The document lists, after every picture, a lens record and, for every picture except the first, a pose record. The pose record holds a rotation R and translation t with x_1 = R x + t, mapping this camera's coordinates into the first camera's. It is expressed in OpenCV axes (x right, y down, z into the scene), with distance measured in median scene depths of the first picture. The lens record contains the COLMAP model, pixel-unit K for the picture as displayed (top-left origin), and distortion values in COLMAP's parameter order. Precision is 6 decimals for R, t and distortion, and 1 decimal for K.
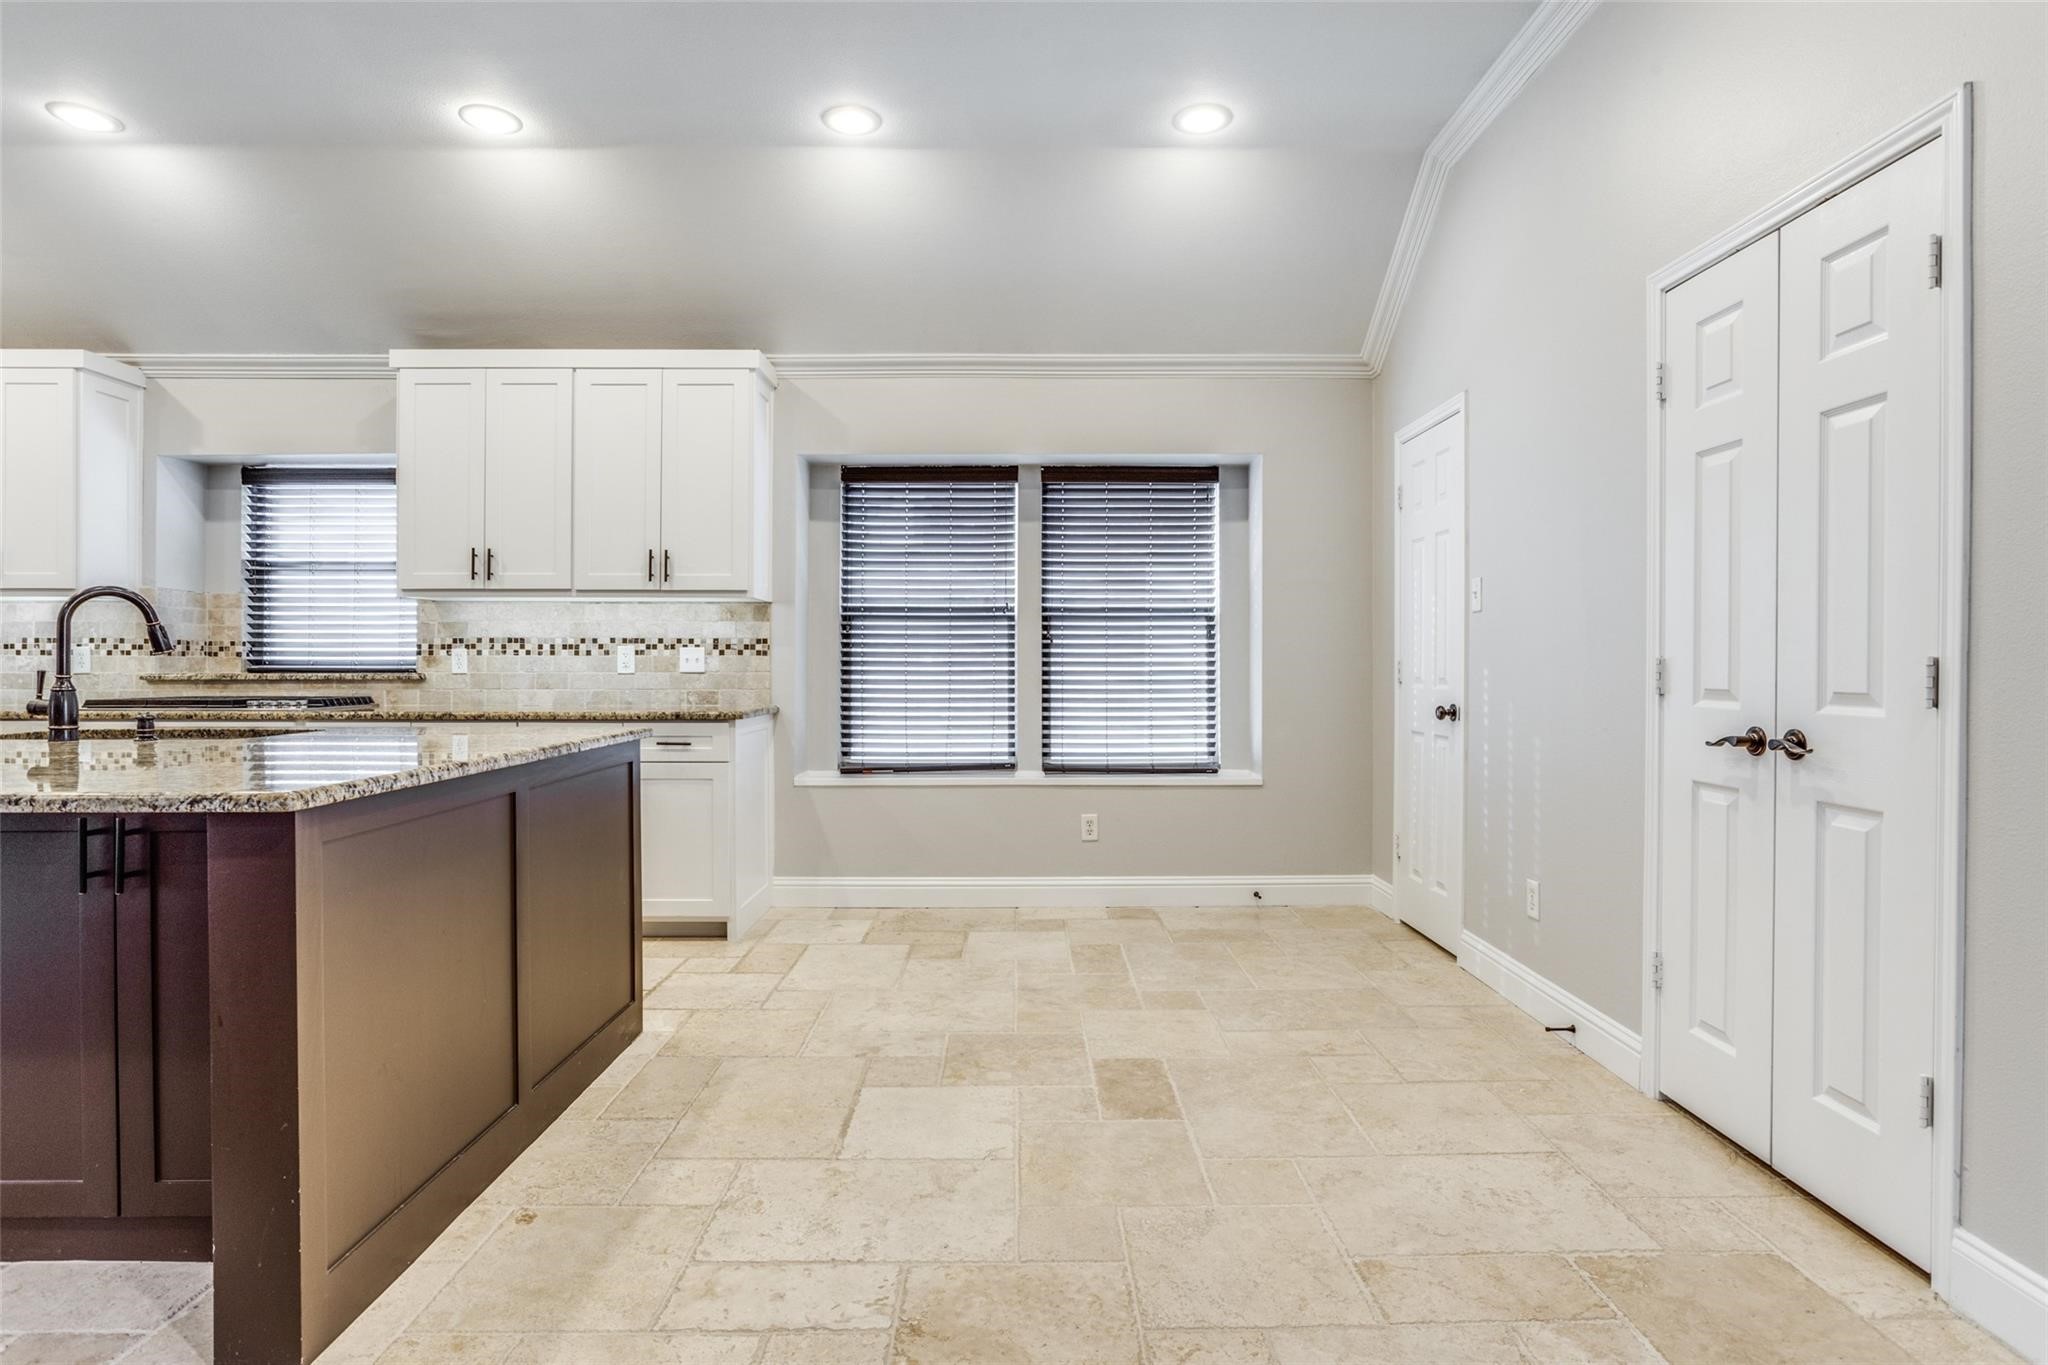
lens RADIAL K [[1069.1, 0, 1026.4], [0, 1069.1, 672.4], [0, 0, 1]] dist [-0.037827, 0.019513]
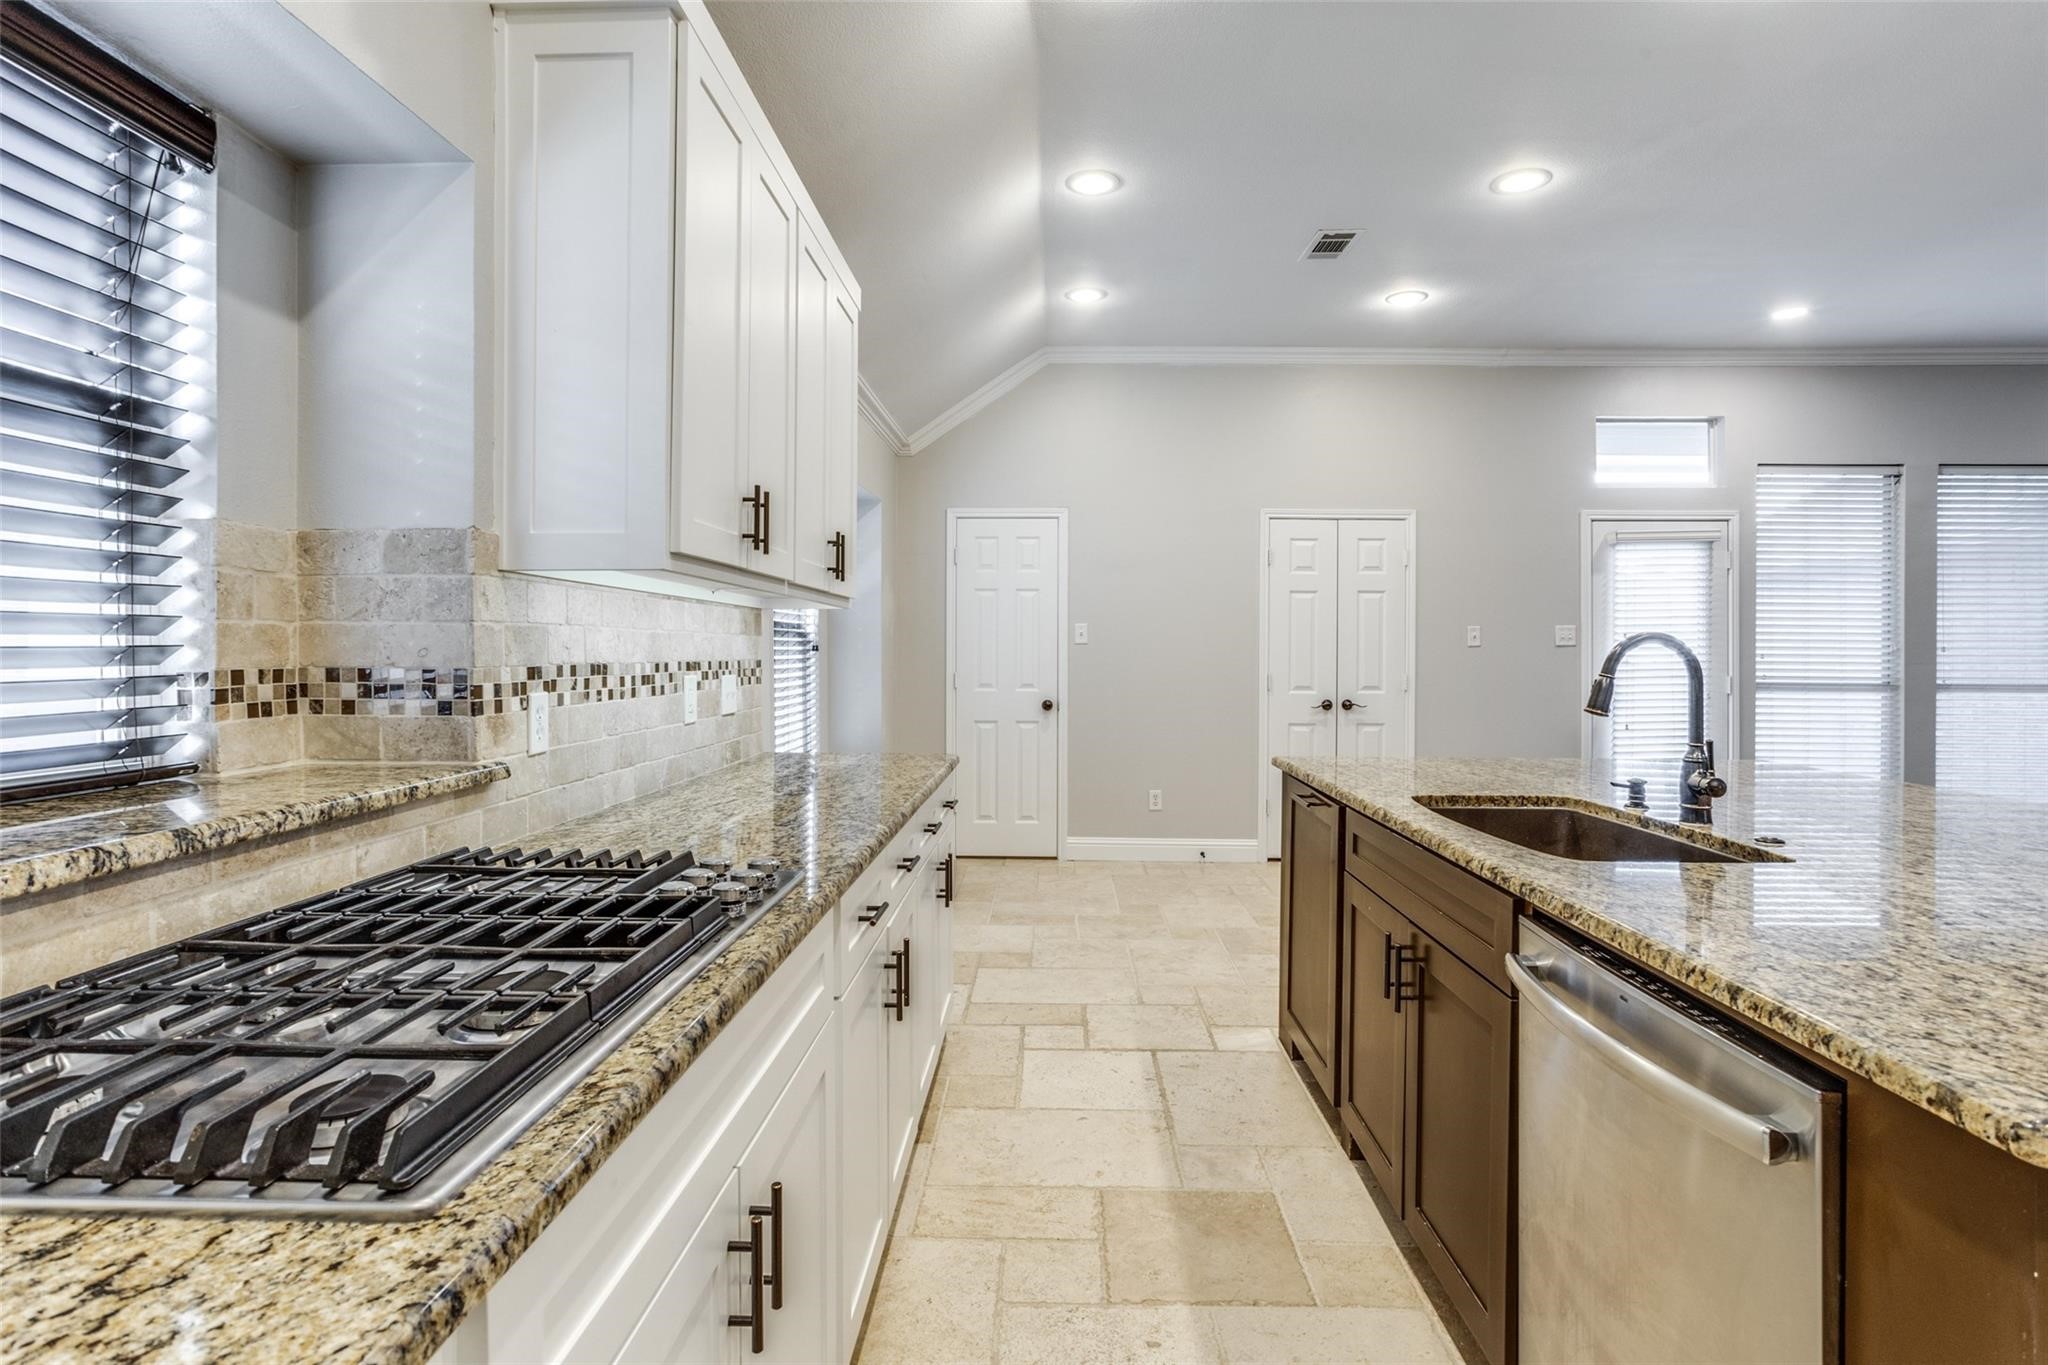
lens RADIAL K [[1002.9, 0, 1027.2], [0, 1002.9, 651.0], [0, 0, 1]] dist [-0.042619, 0.023998]
pose [[0.039387, -0.001763, 0.999222, -0.907946], [0.003687, 0.999992, 0.001620, -0.038275], [-0.999217, 0.003620, 0.039393, 0.796724]]
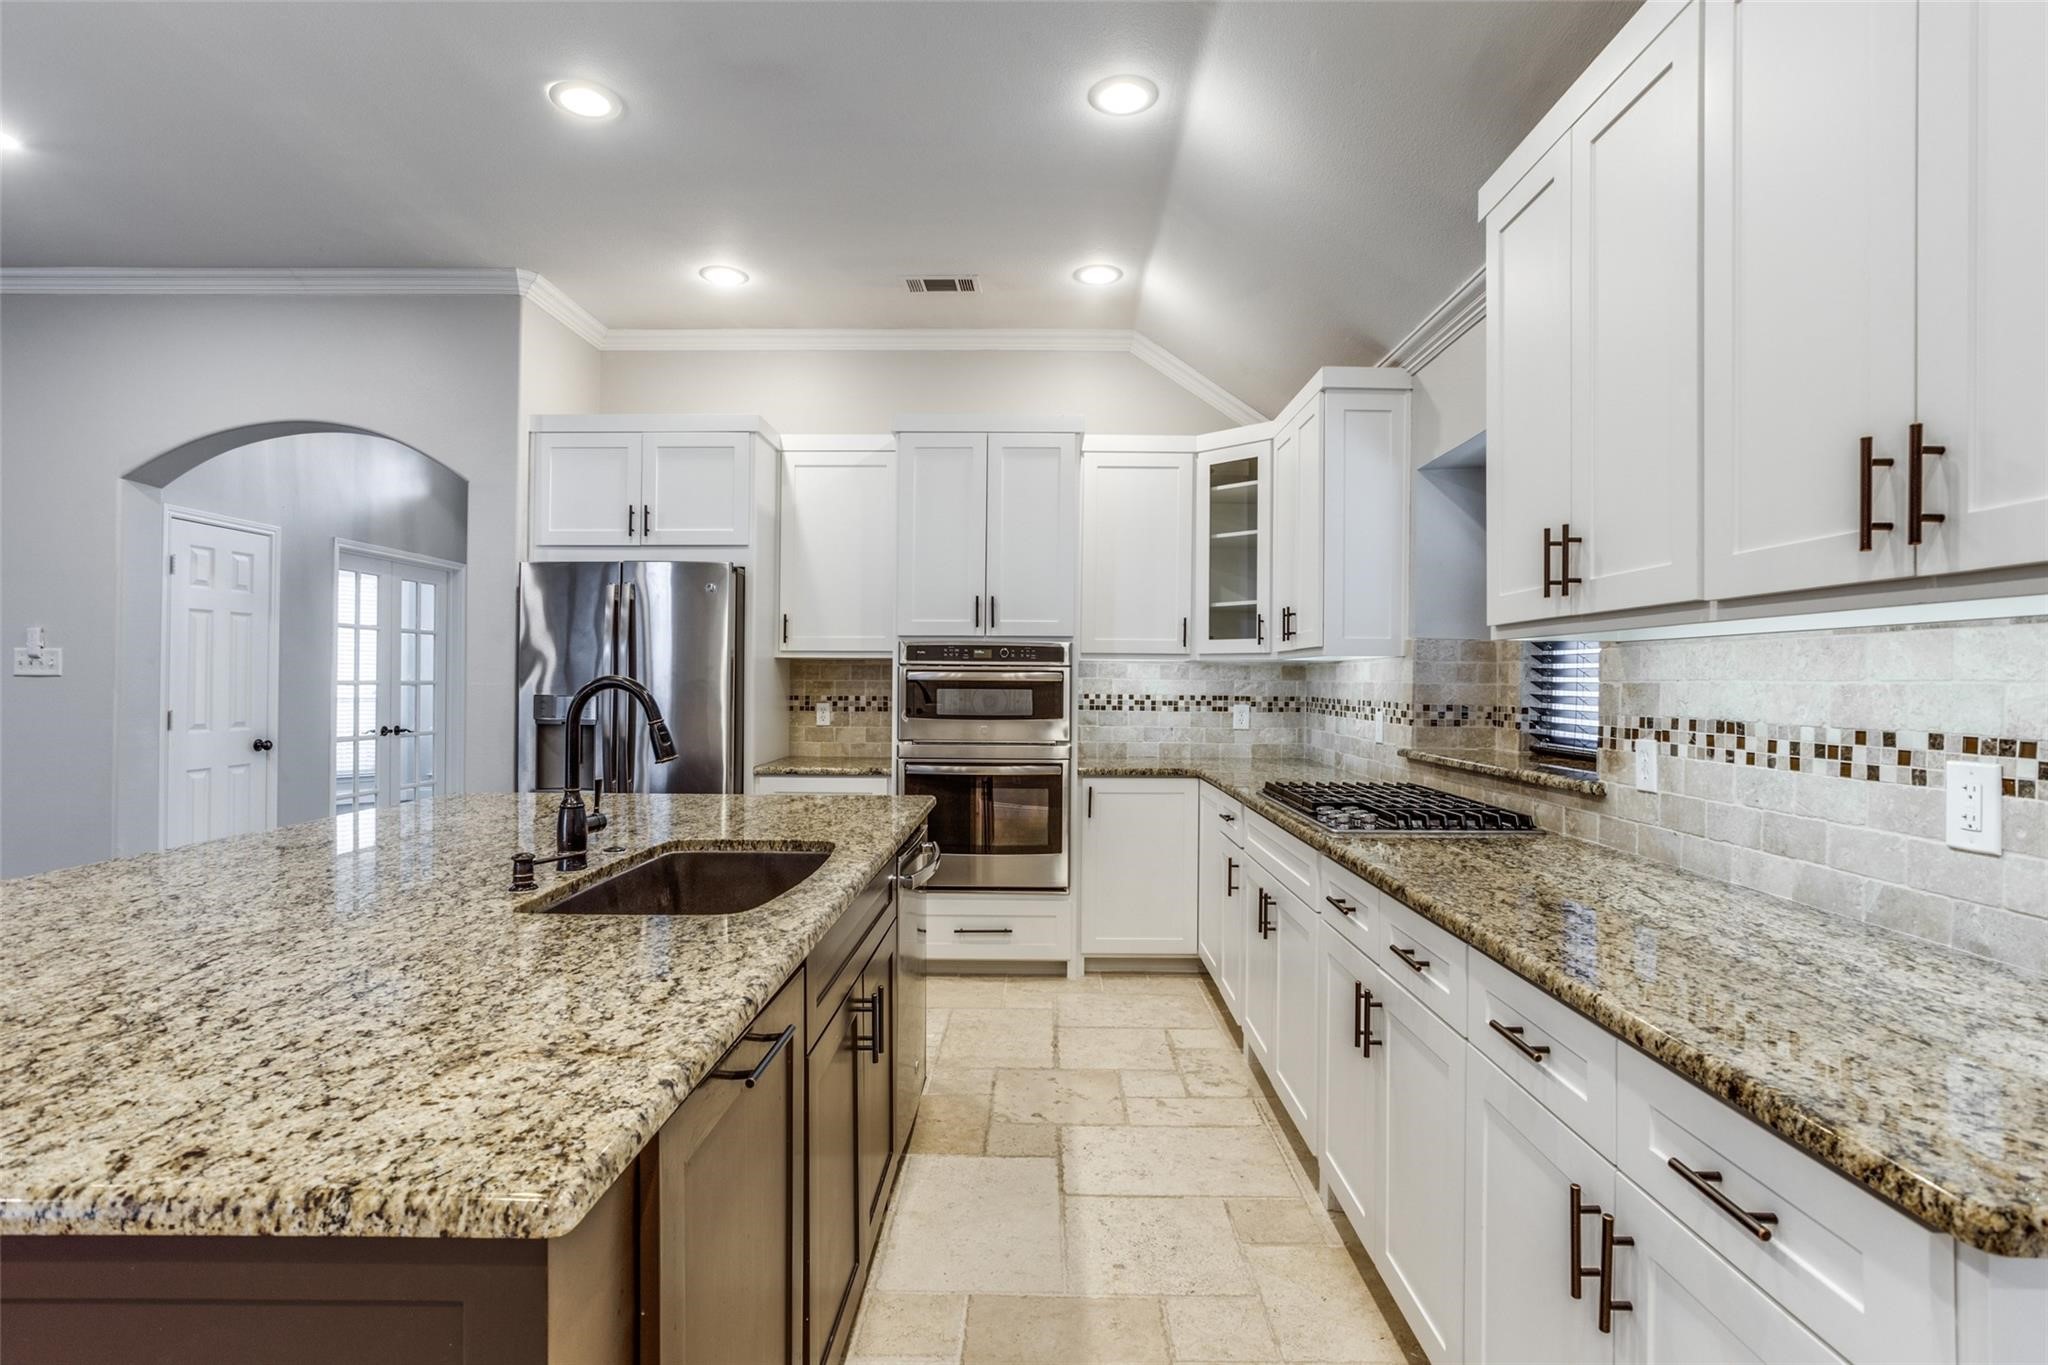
lens RADIAL K [[1002.9, 0, 1022.8], [0, 1002.9, 675.9], [0, 0, 1]] dist [-0.042619, 0.023998]
pose [[-0.027750, -0.006430, -0.999594, -0.080089], [-0.013477, 0.999891, -0.006058, -0.044565], [0.999524, 0.013303, -0.027833, 0.729276]]
